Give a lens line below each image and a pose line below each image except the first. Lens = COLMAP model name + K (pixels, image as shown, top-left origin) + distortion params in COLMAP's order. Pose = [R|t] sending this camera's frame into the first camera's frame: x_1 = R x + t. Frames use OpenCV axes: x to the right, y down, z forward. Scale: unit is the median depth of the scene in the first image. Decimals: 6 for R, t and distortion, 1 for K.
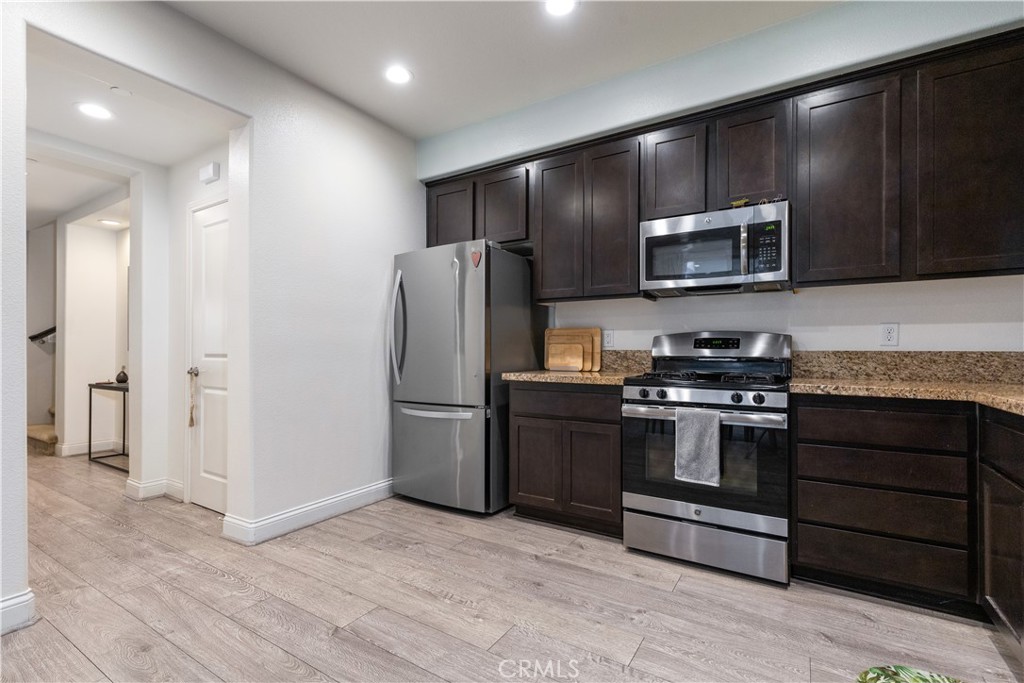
lens RADIAL K [[467.9, 0, 519.3], [0, 467.9, 345.4], [0, 0, 1]] dist [0.006470, 0.001805]
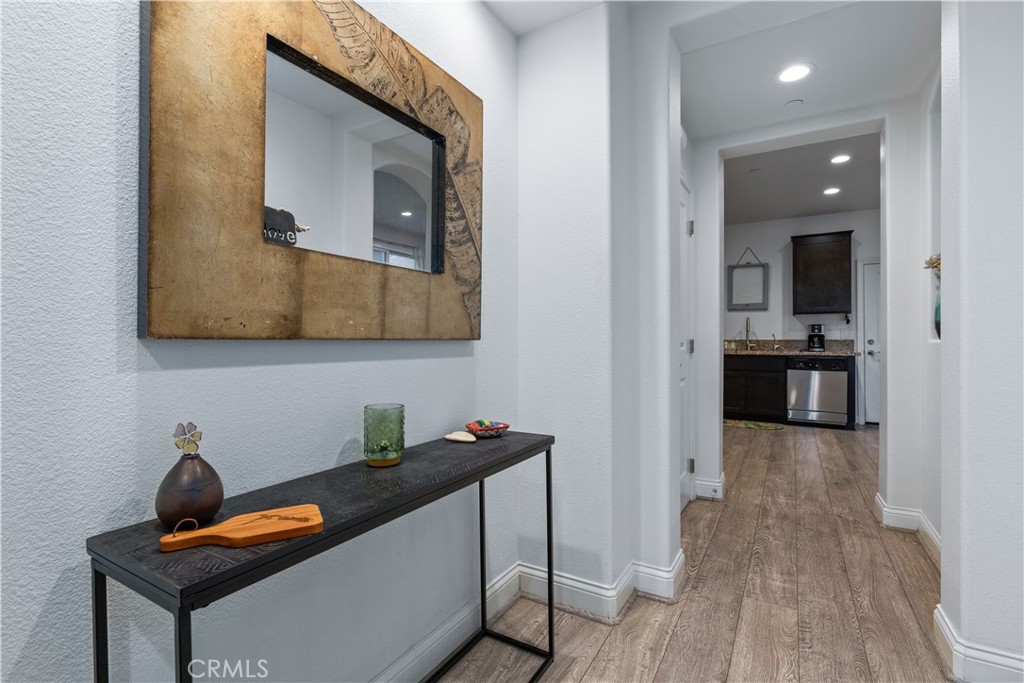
lens RADIAL K [[467.9, 0, 497.7], [0, 467.9, 338.5], [0, 0, 1]] dist [0.006470, 0.001805]
pose [[-0.000955, 0.002948, 0.999995, -1.983922], [-0.012593, 0.999916, -0.002960, 0.022727], [-0.999920, -0.012596, -0.000918, 1.734647]]
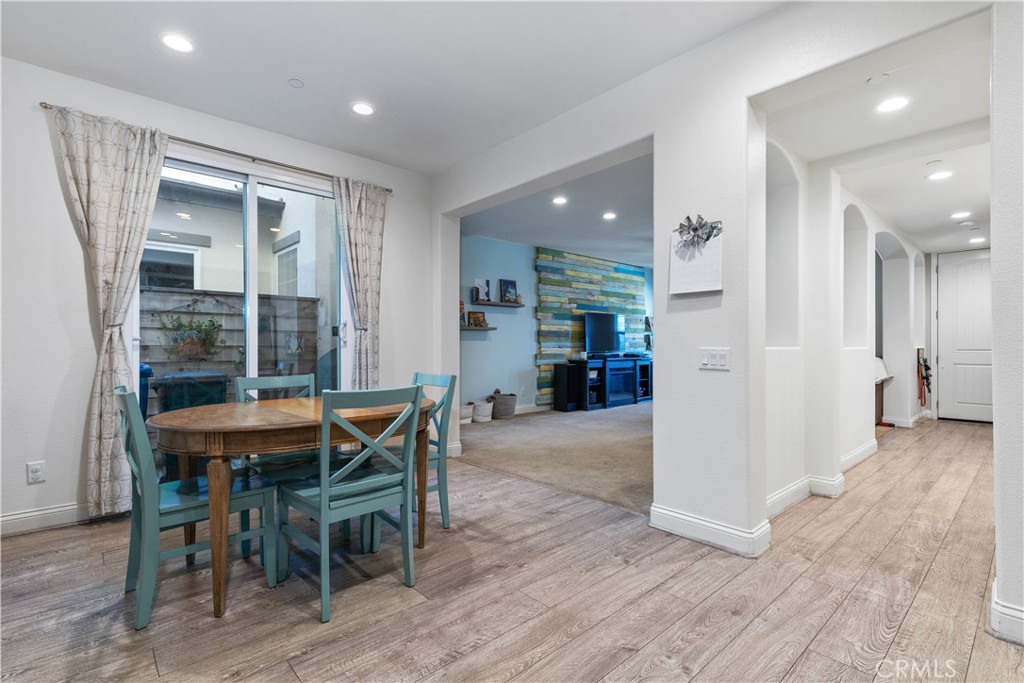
lens RADIAL K [[467.9, 0, 503.0], [0, 467.9, 345.5], [0, 0, 1]] dist [0.006470, 0.001805]
pose [[-0.281080, -0.006403, -0.959663, 0.301138], [0.006842, 0.999939, -0.008675, 0.011362], [0.959660, -0.009004, -0.281019, 0.549304]]
